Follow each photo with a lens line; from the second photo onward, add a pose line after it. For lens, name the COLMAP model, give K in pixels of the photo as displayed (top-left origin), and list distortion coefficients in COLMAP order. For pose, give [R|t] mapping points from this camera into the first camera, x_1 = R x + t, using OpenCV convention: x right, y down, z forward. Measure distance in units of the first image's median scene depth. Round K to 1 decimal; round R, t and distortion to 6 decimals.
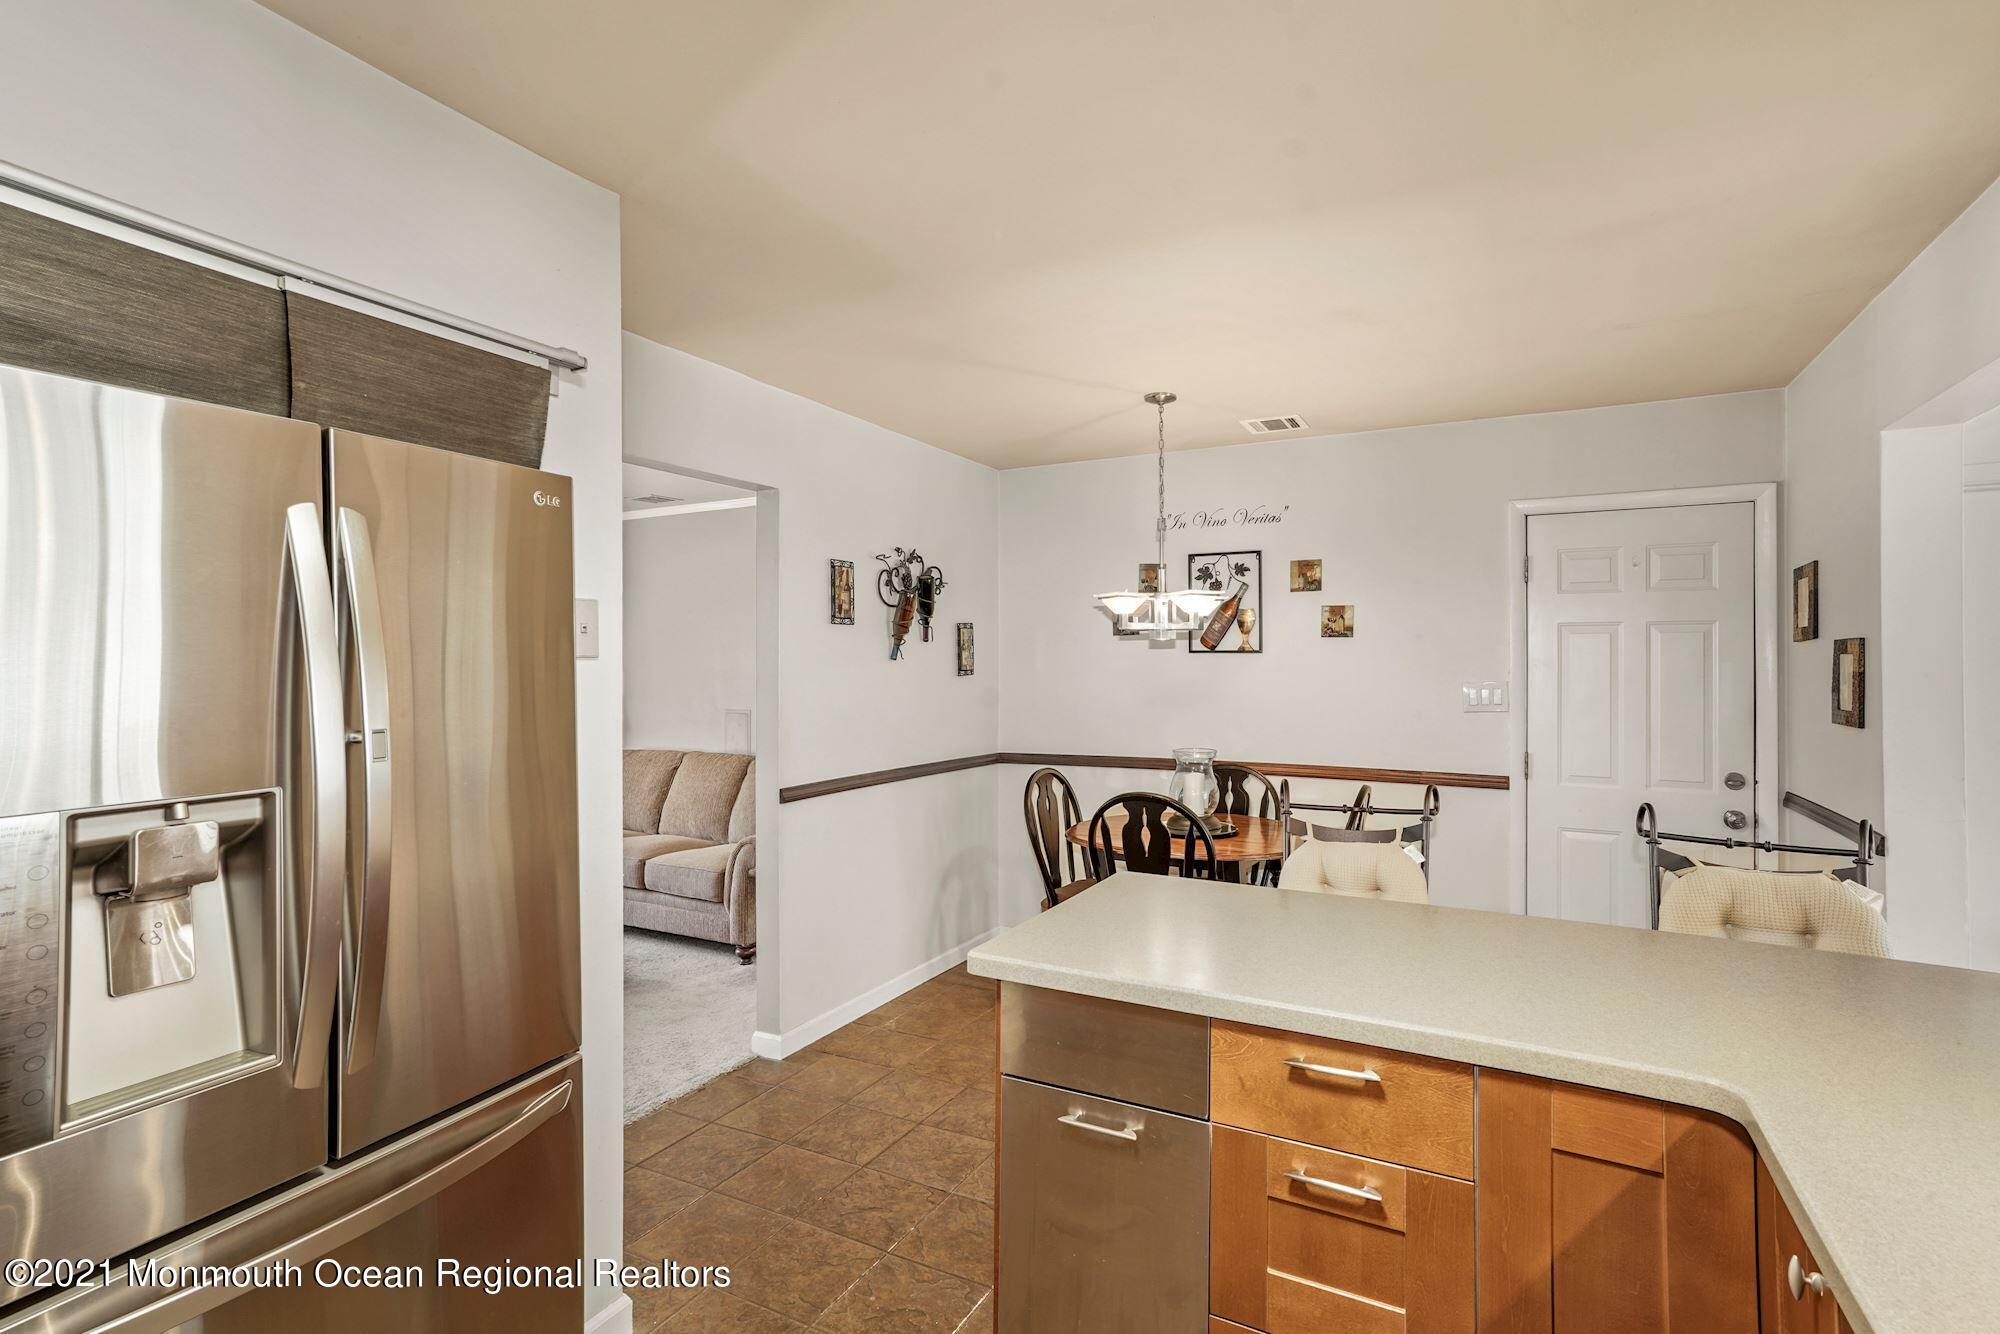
lens RADIAL K [[1003.6, 0, 1017.7], [0, 1003.6, 651.6], [0, 0, 1]] dist [-0.016491, 0.009438]
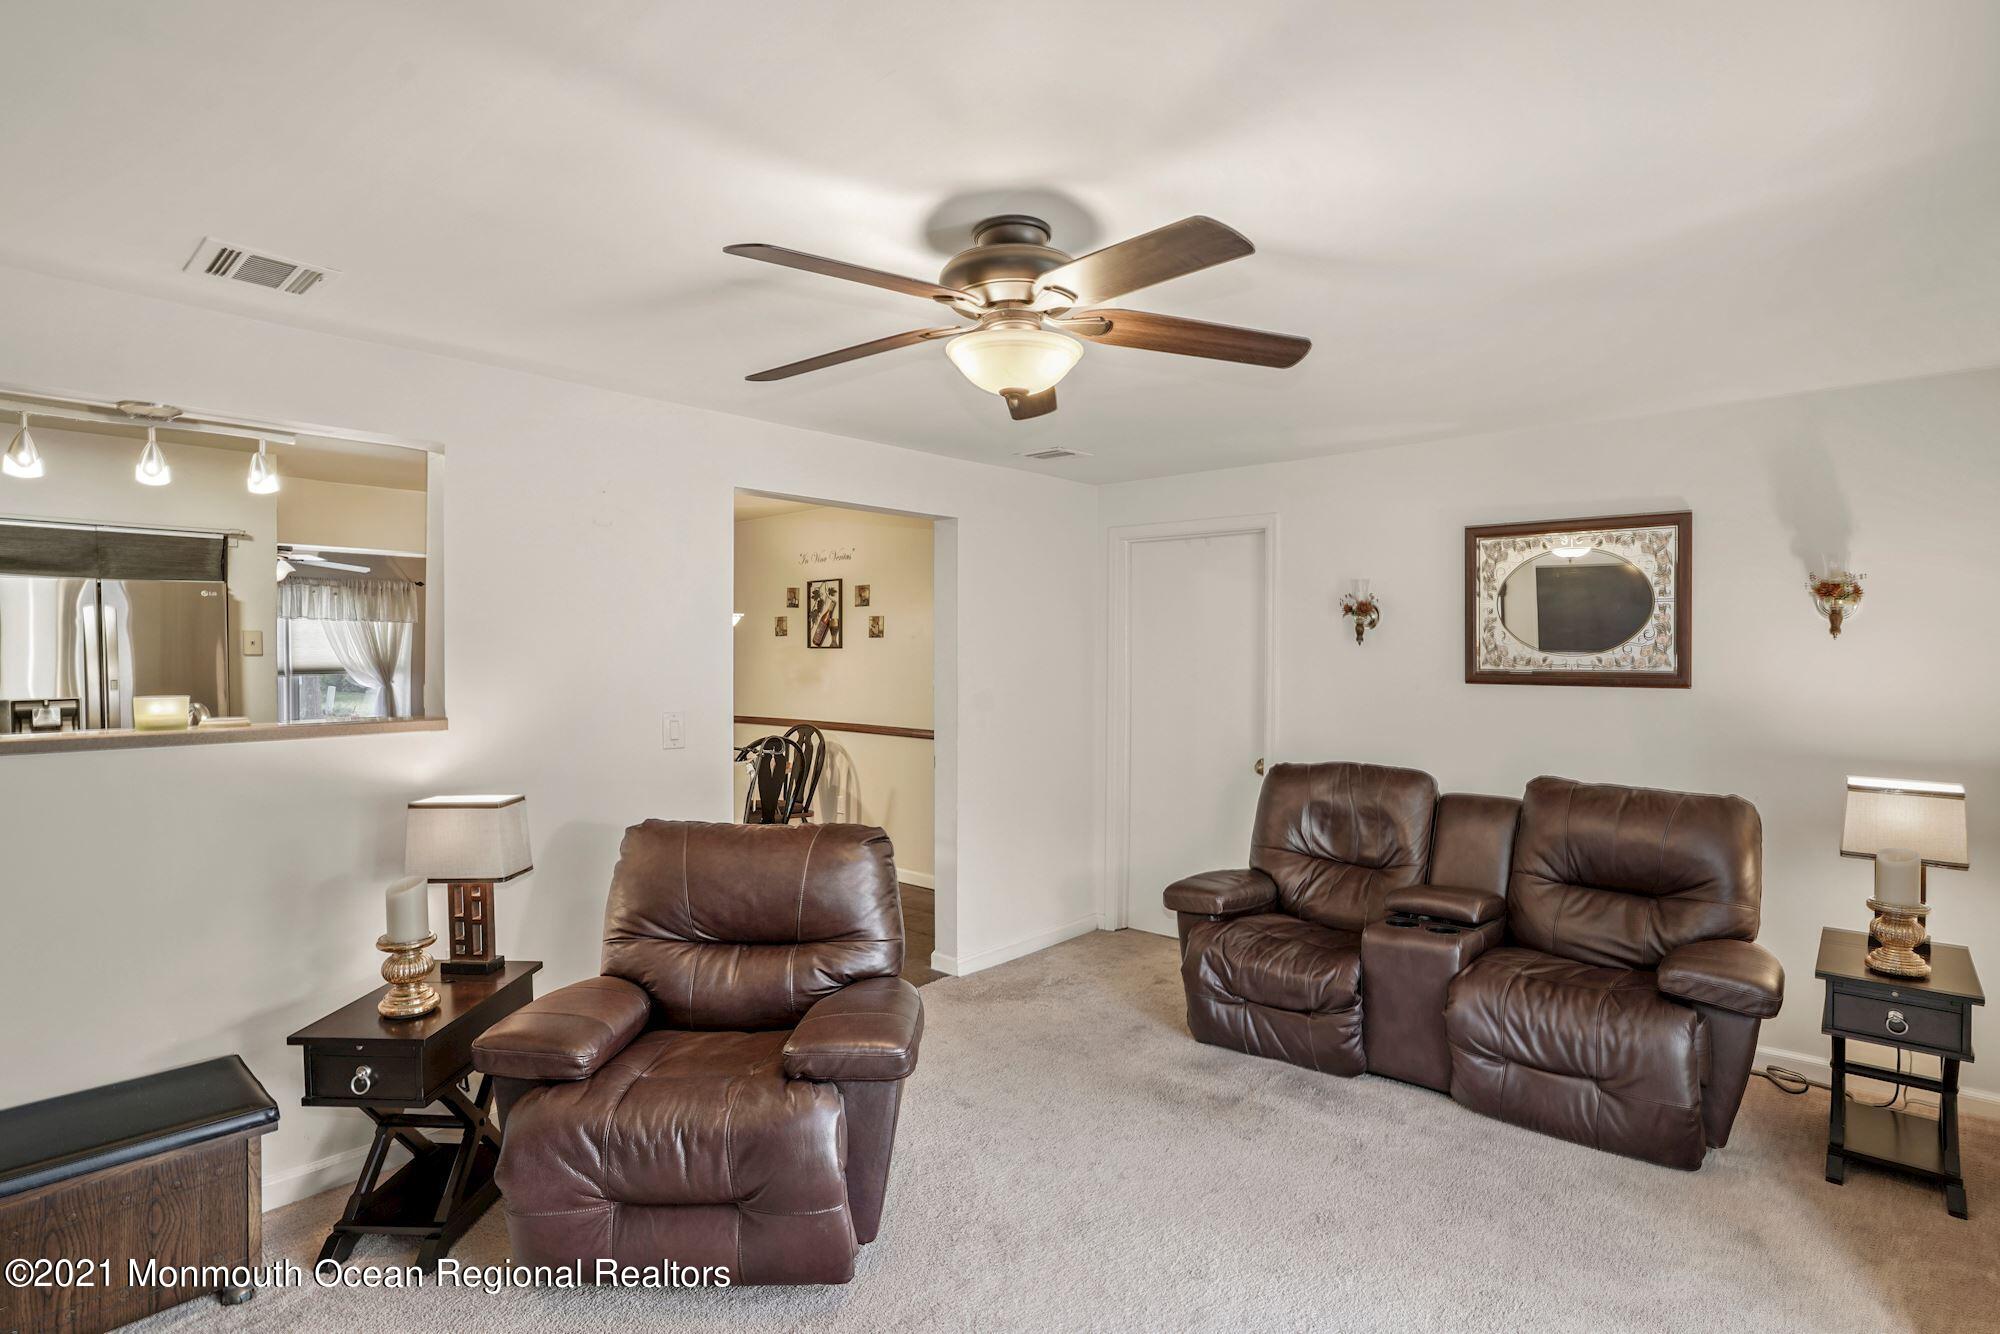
lens RADIAL K [[1003.6, 0, 985.6], [0, 1003.6, 667.6], [0, 0, 1]] dist [-0.016491, 0.009438]
pose [[0.969175, 0.000636, -0.246373, 0.831389], [0.005810, 0.999660, 0.025436, -0.006620], [0.246305, -0.026083, 0.968841, -0.397520]]
